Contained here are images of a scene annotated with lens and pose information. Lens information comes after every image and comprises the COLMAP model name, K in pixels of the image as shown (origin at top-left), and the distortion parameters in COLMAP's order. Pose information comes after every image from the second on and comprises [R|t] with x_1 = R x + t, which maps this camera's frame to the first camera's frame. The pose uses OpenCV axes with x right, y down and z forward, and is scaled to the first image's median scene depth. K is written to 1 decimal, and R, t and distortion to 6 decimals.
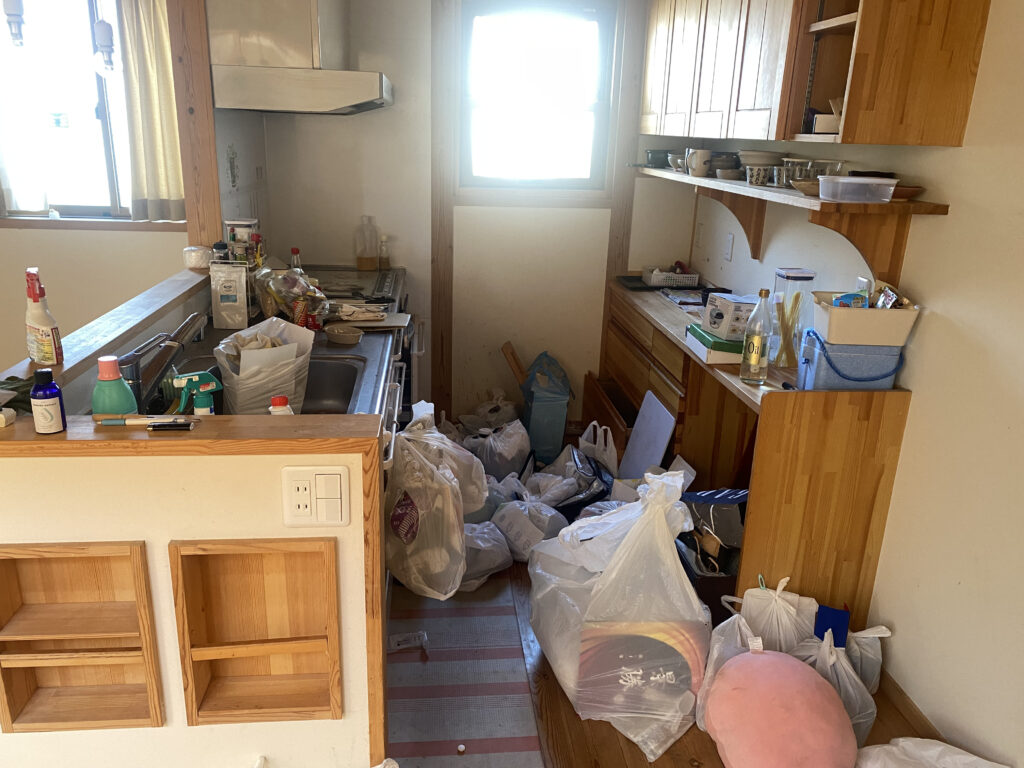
lens RADIAL K [[783.6, 0, 510.2], [0, 783.6, 384.2], [0, 0, 1]] dist [0.012811, -0.015898]
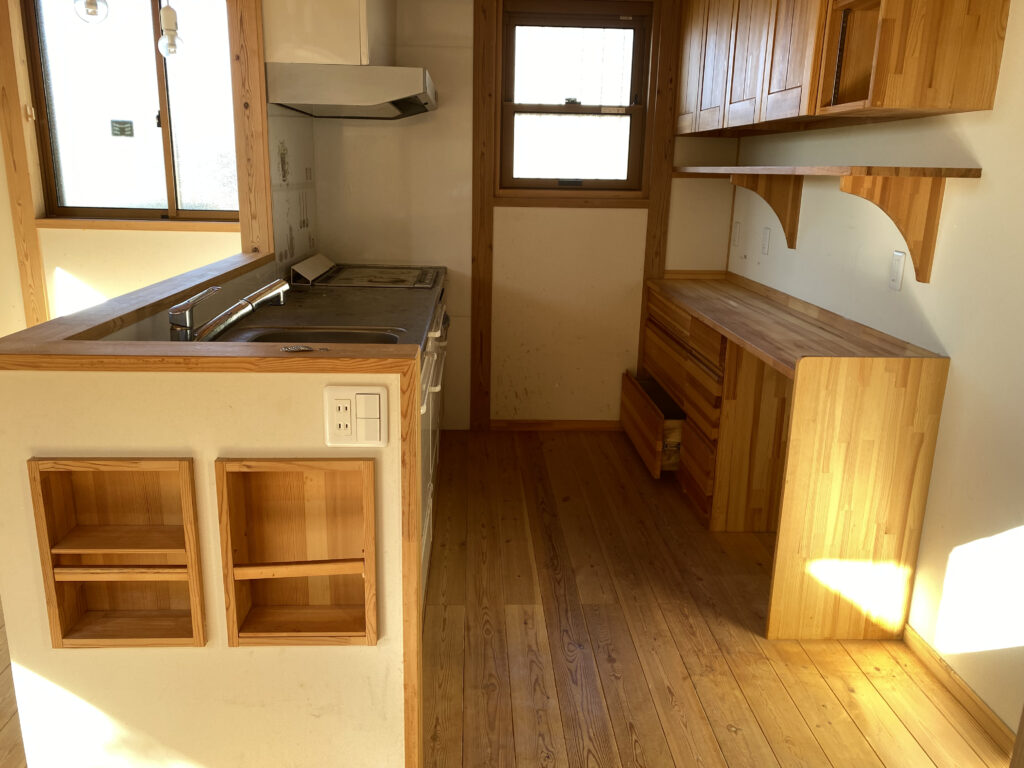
lens RADIAL K [[783.6, 0, 513.8], [0, 783.6, 383.3], [0, 0, 1]] dist [0.012811, -0.015898]
pose [[0.998827, 0.002895, -0.048333, 0.010509], [-0.005751, 0.998238, -0.059051, 0.146517], [0.048077, 0.059260, 0.997084, -0.025464]]
